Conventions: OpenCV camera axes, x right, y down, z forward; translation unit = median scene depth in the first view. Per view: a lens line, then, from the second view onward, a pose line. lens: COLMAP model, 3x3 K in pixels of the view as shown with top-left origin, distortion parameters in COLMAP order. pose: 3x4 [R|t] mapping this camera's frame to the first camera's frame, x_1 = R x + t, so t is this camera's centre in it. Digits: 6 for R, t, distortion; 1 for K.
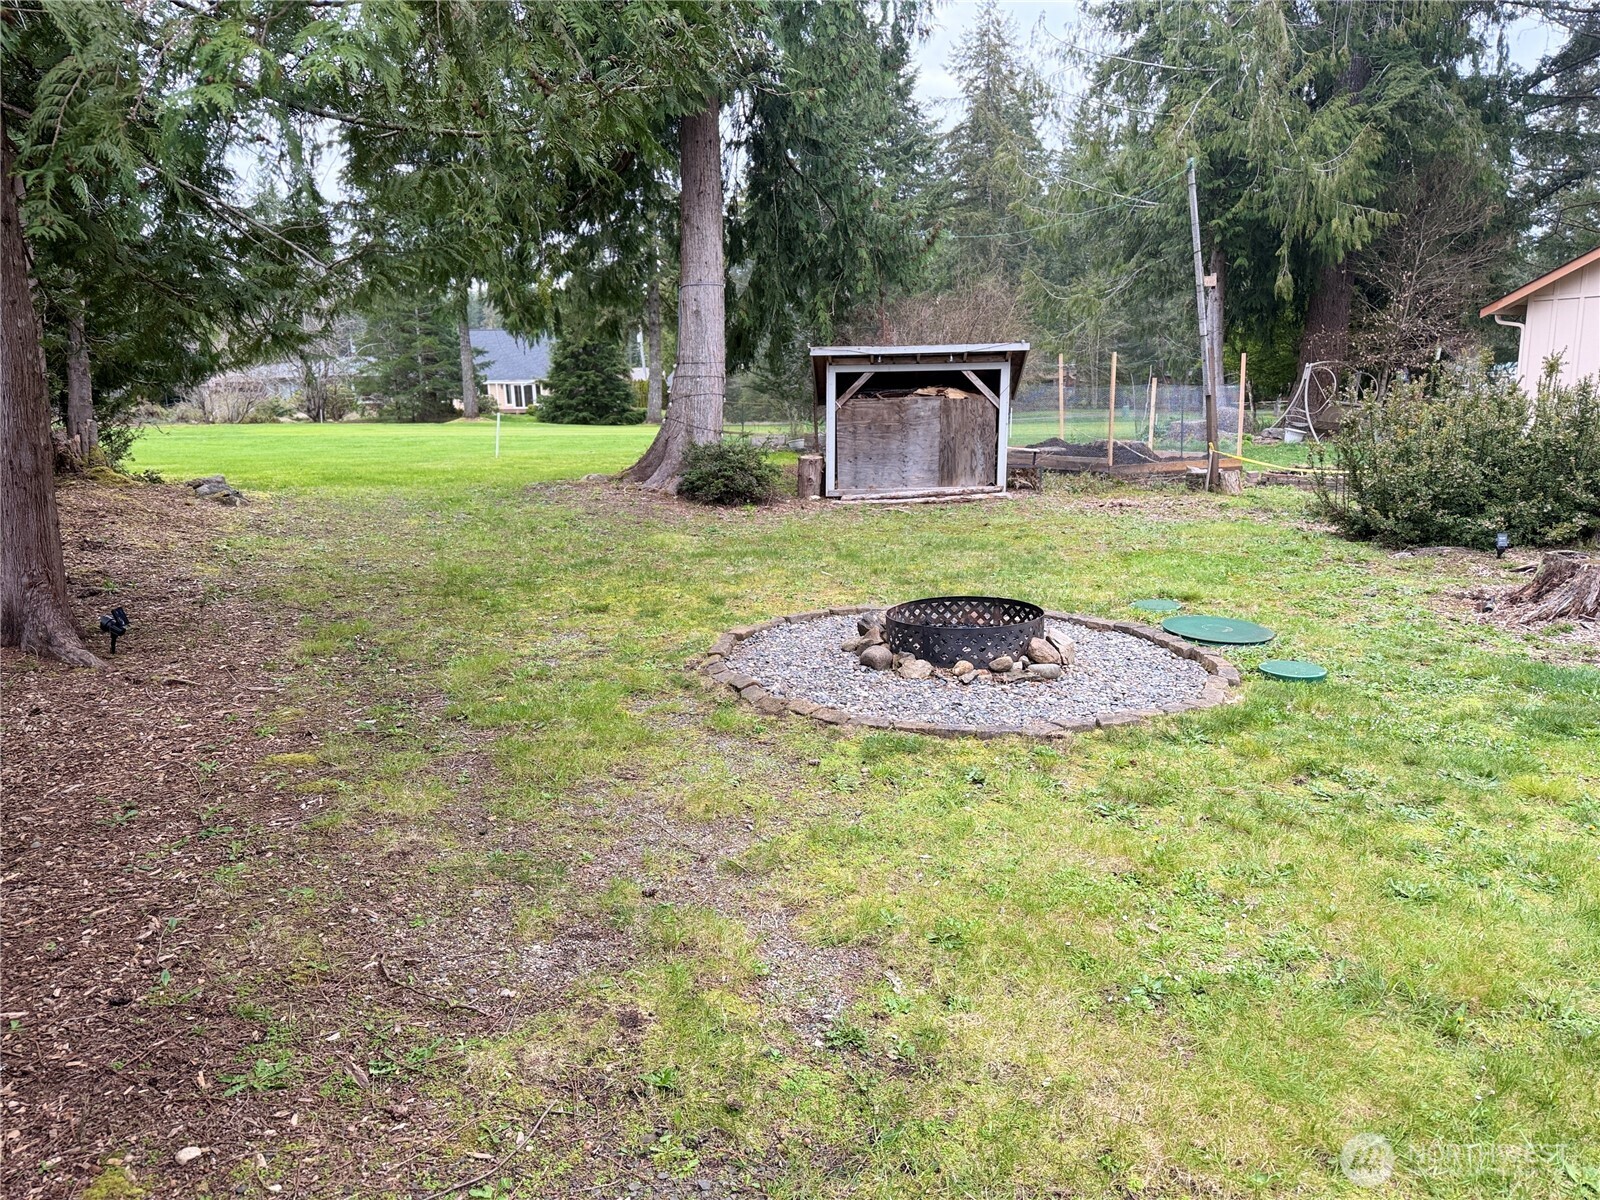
lens RADIAL K [[1126.6, 0, 800.0], [0, 1126.6, 600.0], [0, 0, 1]] dist [0.001203, -0.003825]
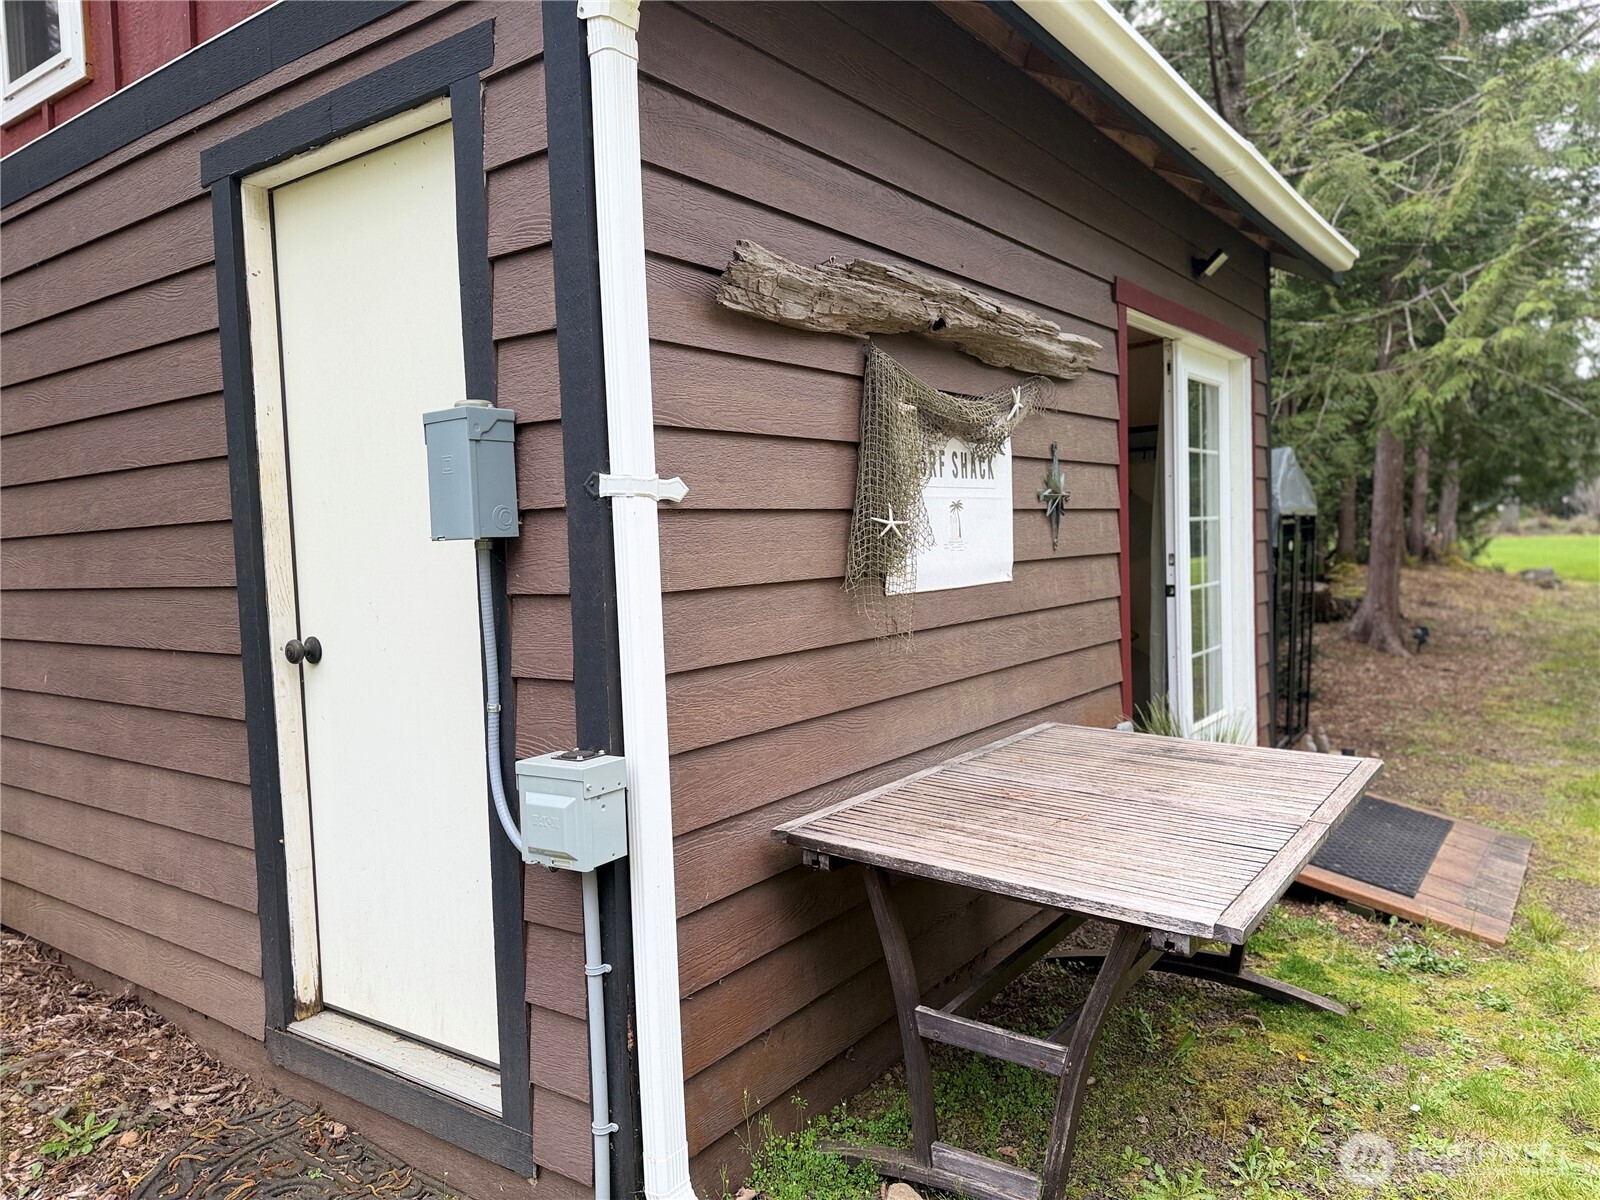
lens RADIAL K [[1126.6, 0, 800.0], [0, 1126.6, 600.0], [0, 0, 1]] dist [0.001203, -0.003825]
pose [[0.446968, 0.058442, -0.892639, 0.220574], [-0.147068, 0.989087, -0.008884, 0.056550], [0.882378, 0.135249, 0.450685, -0.269674]]
